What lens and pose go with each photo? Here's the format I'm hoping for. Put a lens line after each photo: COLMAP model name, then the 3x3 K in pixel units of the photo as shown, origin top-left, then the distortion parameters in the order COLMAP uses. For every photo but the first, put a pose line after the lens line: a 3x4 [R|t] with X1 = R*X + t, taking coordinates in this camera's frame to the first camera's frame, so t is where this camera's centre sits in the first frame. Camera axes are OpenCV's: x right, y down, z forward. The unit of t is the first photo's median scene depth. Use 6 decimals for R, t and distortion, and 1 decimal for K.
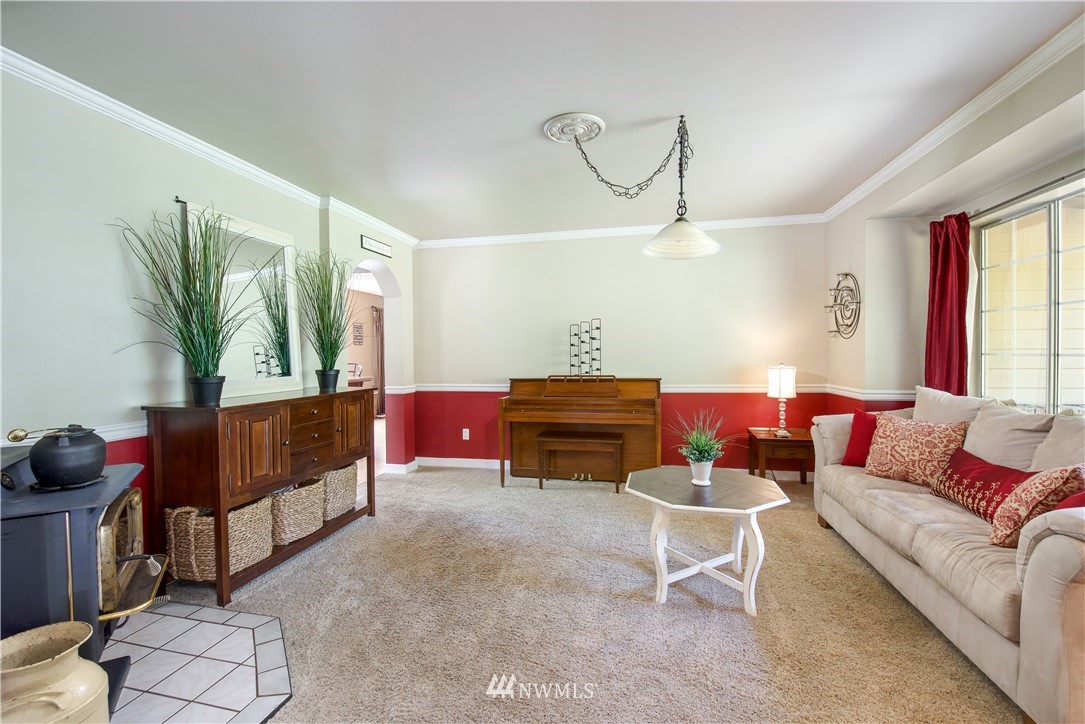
lens RADIAL K [[468.8, 0, 541.9], [0, 468.8, 351.8], [0, 0, 1]] dist [-0.031366, -0.000332]
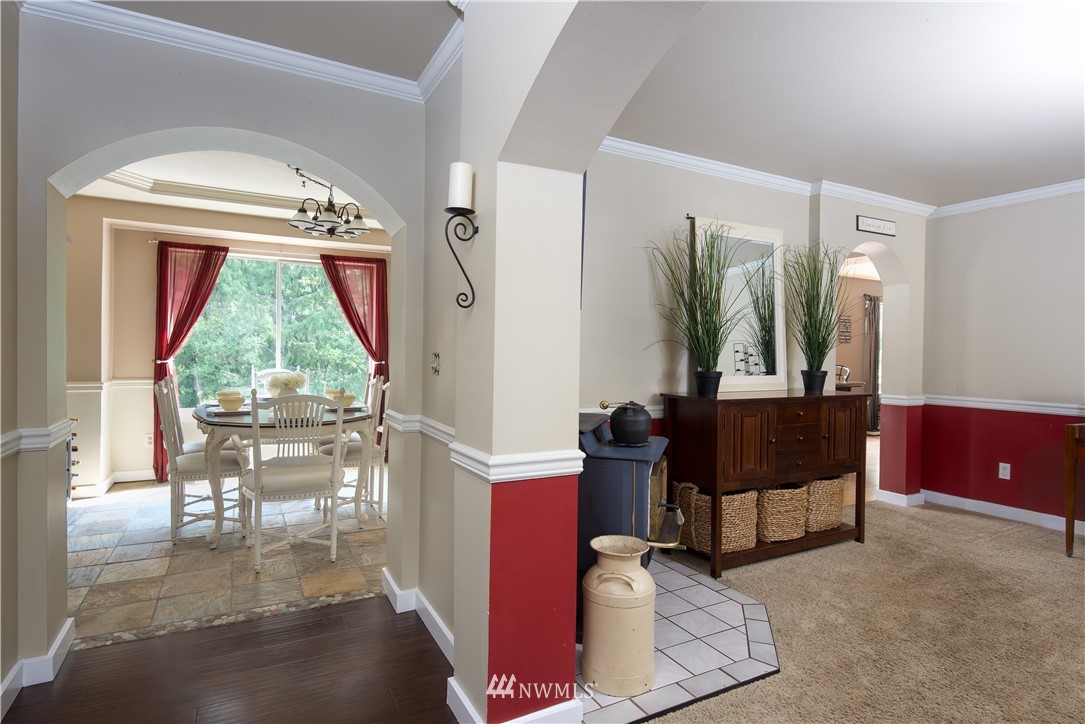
lens RADIAL K [[582.2, 0, 542.5], [0, 582.2, 362.0], [0, 0, 1]] dist [0.021534, -0.016079]
pose [[0.664998, 0.031116, -0.746197, 0.050870], [-0.016452, 0.999500, 0.027016, -0.000534], [0.746664, -0.005690, 0.665177, -0.193119]]
